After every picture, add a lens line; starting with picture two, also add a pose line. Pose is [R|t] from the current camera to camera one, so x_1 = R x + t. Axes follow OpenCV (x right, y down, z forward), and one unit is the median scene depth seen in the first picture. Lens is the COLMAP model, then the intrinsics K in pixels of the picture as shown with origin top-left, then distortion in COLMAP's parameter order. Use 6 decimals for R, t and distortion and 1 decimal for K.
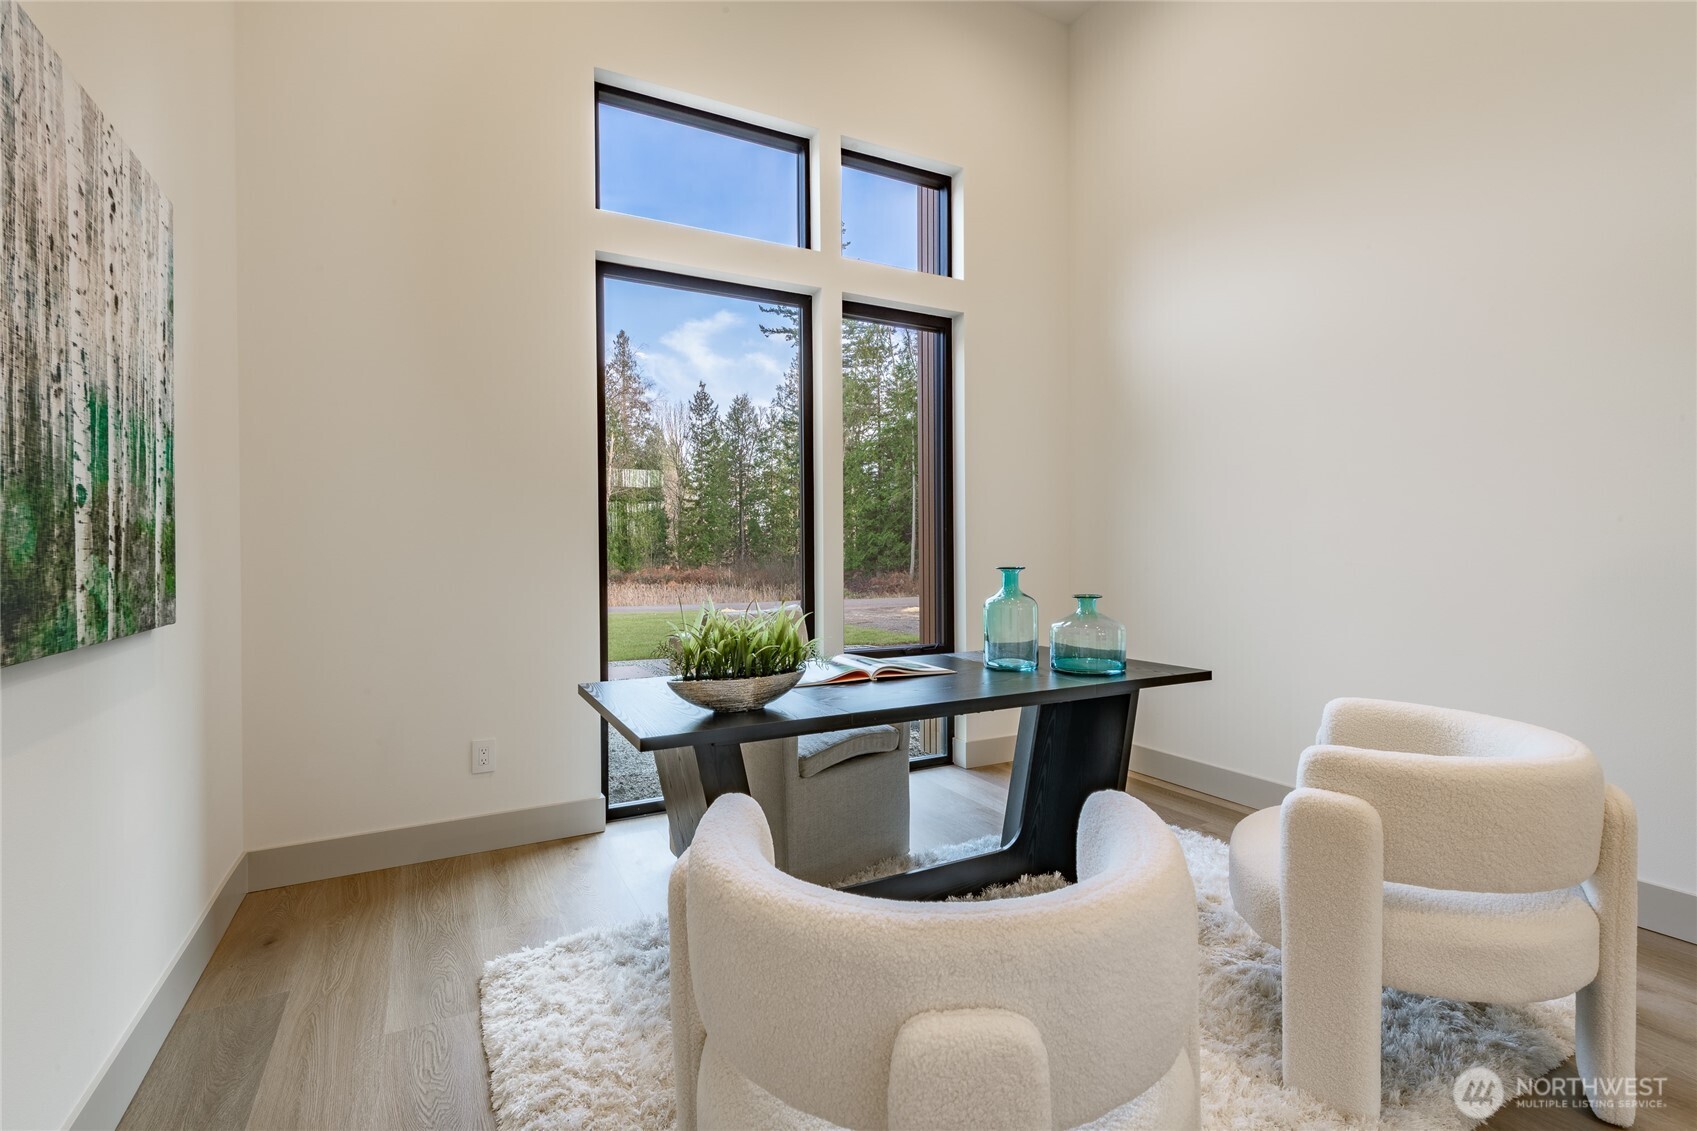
lens RADIAL K [[814.8, 0, 856.1], [0, 814.8, 572.3], [0, 0, 1]] dist [0.003722, -0.000524]
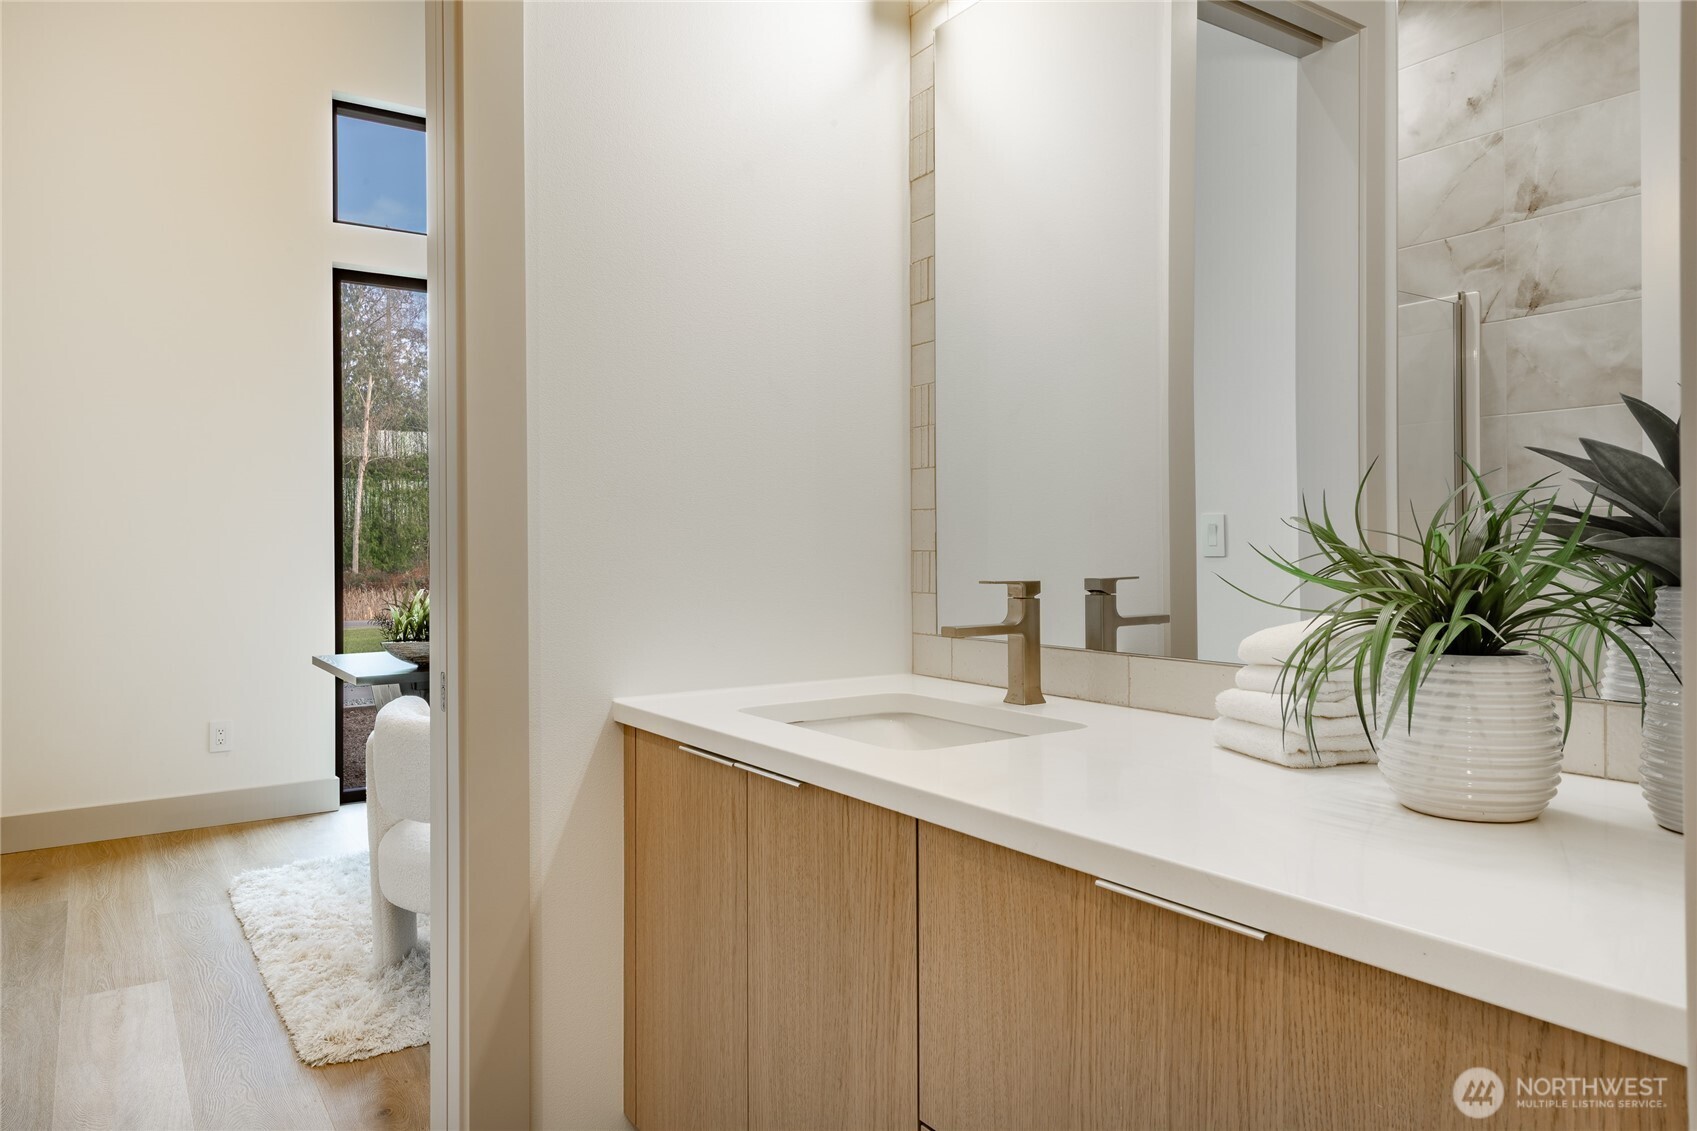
lens RADIAL K [[1135.6, 0, 844.8], [0, 1135.6, 551.0], [0, 0, 1]] dist [0.007754, -0.001766]
pose [[0.994559, -0.001666, 0.104165, 0.232812], [0.003593, 0.999826, -0.018307, 0.013758], [-0.104116, 0.018582, 0.994392, -0.660387]]
